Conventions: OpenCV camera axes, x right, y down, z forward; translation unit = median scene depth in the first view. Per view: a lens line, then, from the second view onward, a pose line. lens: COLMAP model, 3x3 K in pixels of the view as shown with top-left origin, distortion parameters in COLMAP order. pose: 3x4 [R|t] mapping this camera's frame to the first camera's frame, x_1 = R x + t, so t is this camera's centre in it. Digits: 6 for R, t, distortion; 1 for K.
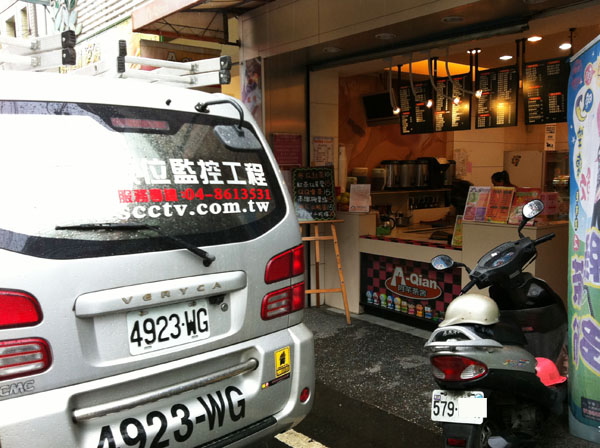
lens RADIAL K [[566.3, 0, 281.6], [0, 566.3, 229.1], [0, 0, 1]] dist [0.023293, 0.000000]
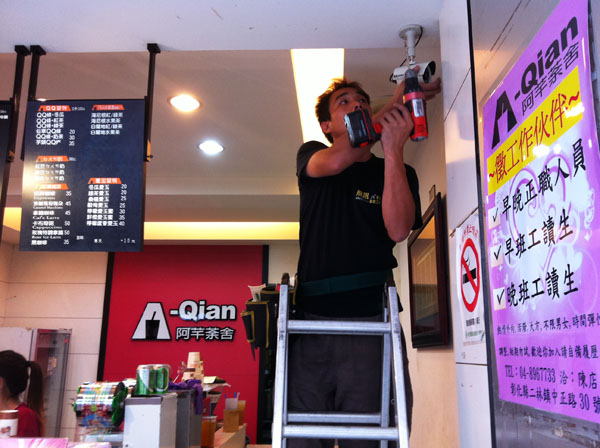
lens RADIAL K [[566.3, 0, 312.1], [0, 566.3, 210.8], [0, 0, 1]] dist [0.023293, 0.000000]
pose [[0.610846, 0.216922, 0.761454, 0.203812], [0.058374, 0.946779, -0.316546, -0.061707], [-0.789595, 0.237810, 0.565673, 0.505605]]
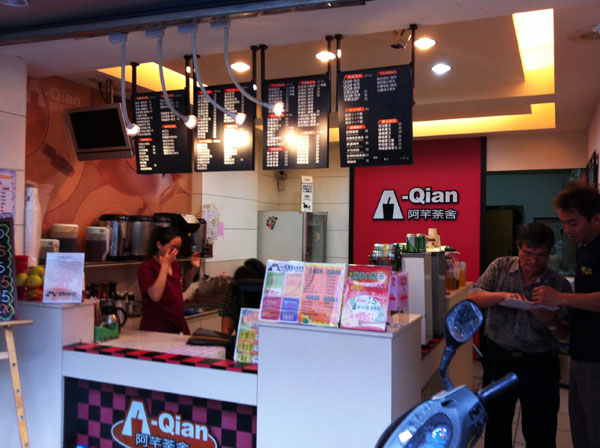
lens RADIAL K [[566.3, 0, 301.6], [0, 566.3, 238.9], [0, 0, 1]] dist [0.023293, 0.000000]
pose [[0.860350, 0.021427, 0.509253, 0.051683], [0.023911, 0.996319, -0.082317, -0.040451], [-0.509143, 0.082998, 0.856671, 0.388264]]
